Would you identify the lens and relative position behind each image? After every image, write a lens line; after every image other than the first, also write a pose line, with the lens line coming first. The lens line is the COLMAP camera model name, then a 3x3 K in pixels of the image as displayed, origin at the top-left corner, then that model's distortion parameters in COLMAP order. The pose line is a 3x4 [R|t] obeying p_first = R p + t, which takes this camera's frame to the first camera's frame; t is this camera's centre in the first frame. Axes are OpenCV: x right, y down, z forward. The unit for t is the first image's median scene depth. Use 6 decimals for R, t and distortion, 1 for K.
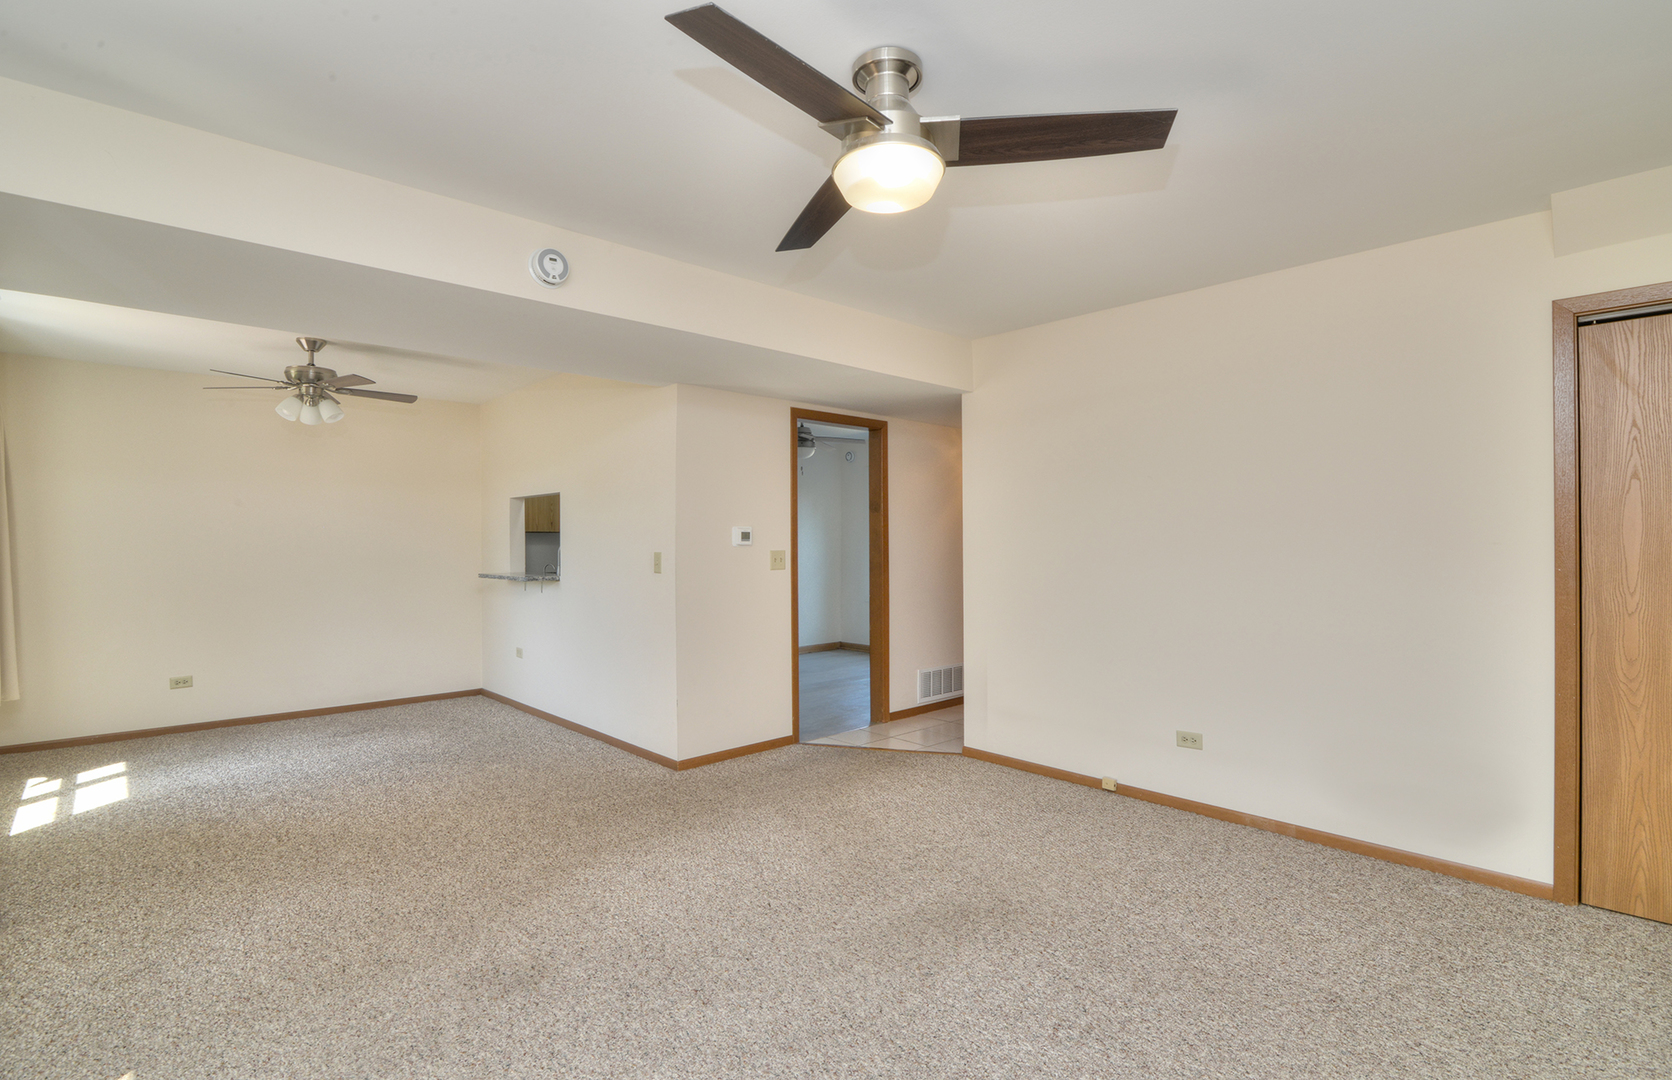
lens RADIAL K [[780.2, 0, 827.7], [0, 780.2, 537.2], [0, 0, 1]] dist [-0.025980, 0.006549]
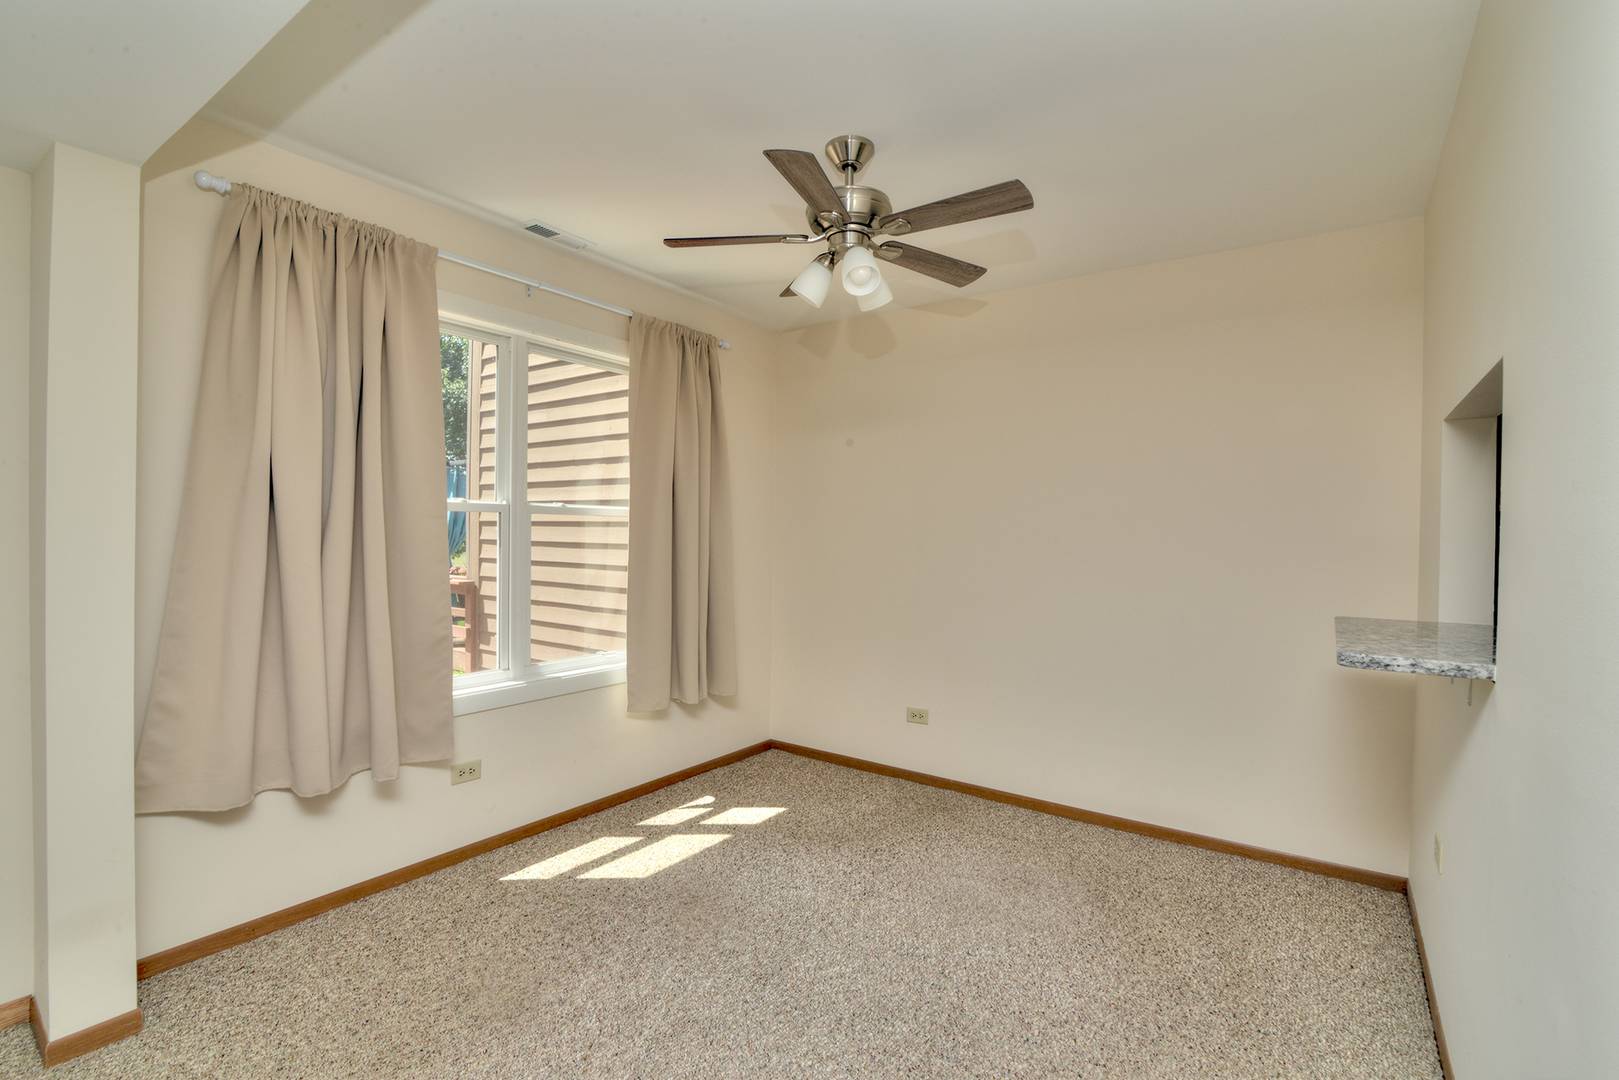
lens RADIAL K [[745.2, 0, 809.5], [0, 745.2, 540.0], [0, 0, 1]] dist [-0.018979, 0.000058]
pose [[0.201282, 0.019437, -0.979341, -0.174569], [-0.008725, 0.999799, 0.018050, 0.004170], [0.979495, 0.004912, 0.201411, 0.878120]]
